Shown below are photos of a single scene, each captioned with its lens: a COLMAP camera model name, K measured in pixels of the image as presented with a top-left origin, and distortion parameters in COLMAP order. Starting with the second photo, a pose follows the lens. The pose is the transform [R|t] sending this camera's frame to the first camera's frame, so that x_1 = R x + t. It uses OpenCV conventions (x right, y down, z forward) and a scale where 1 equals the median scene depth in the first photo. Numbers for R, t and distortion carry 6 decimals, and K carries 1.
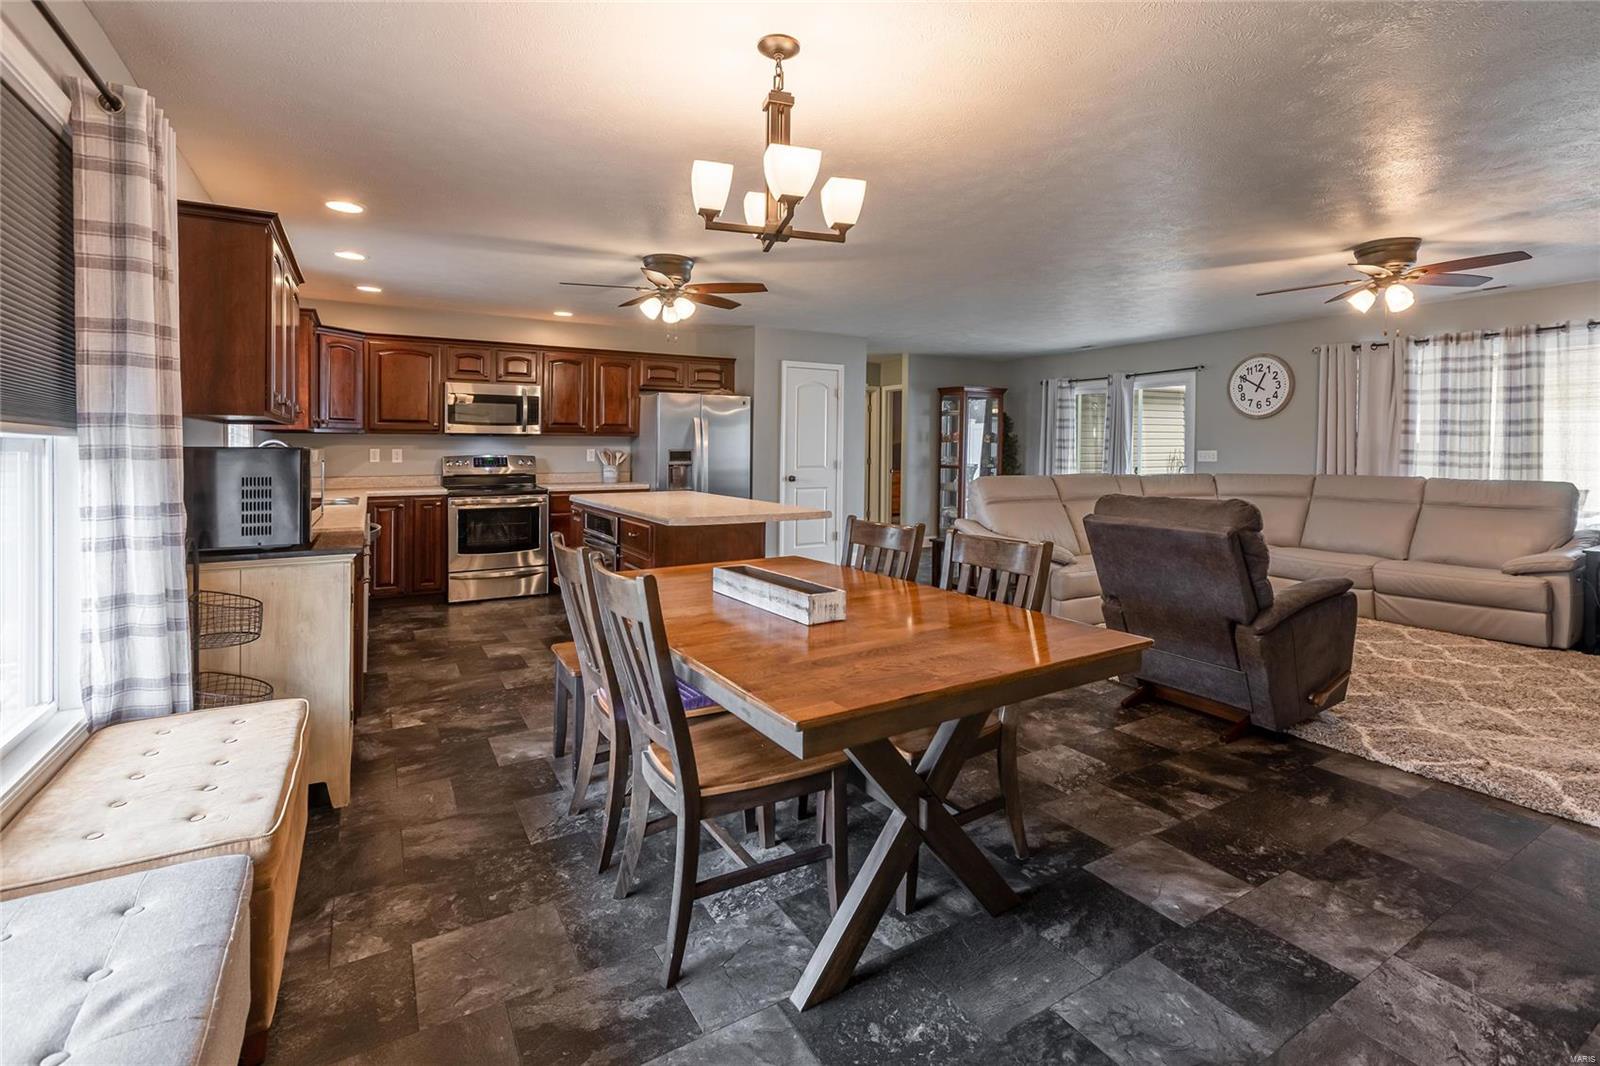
lens RADIAL K [[746.0, 0, 837.0], [0, 746.0, 464.8], [0, 0, 1]] dist [-0.001122, -0.000701]
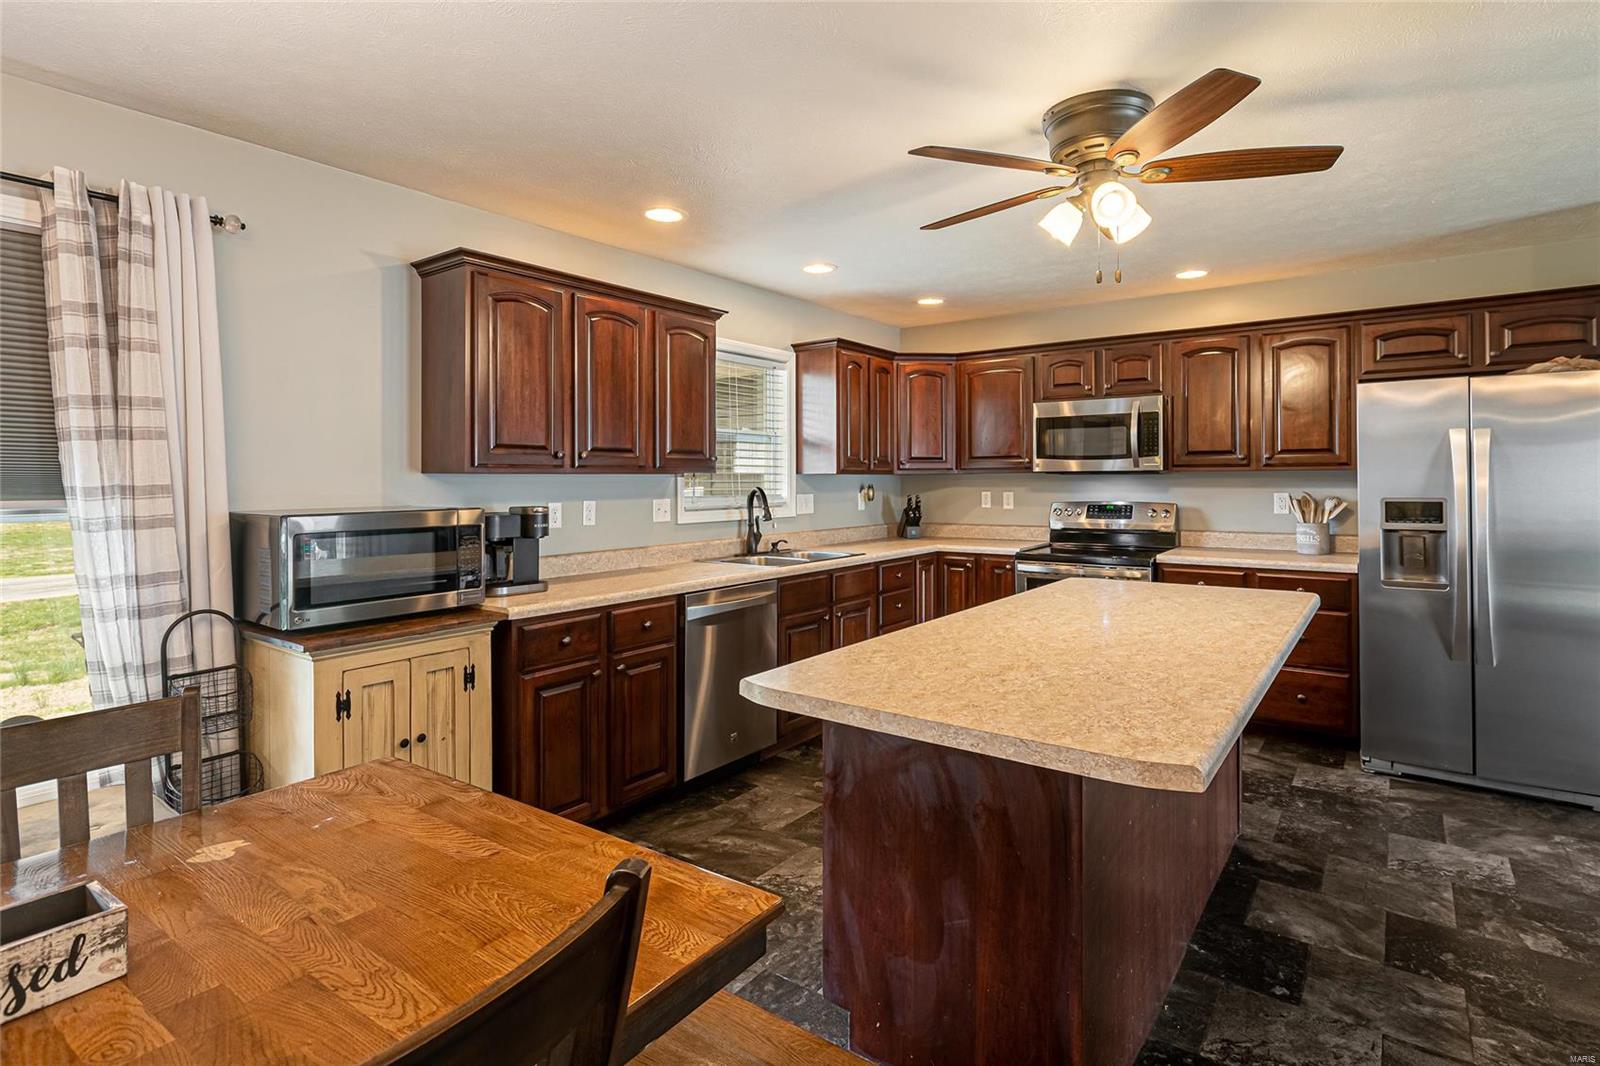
lens RADIAL K [[794.6, 0, 805.9], [0, 794.6, 495.4], [0, 0, 1]] dist [-0.003887, -0.000484]
pose [[0.365137, 0.014788, -0.930836, 0.137959], [-0.011137, 0.999872, 0.011516, -0.027436], [0.930887, 0.006162, 0.365254, 0.524348]]
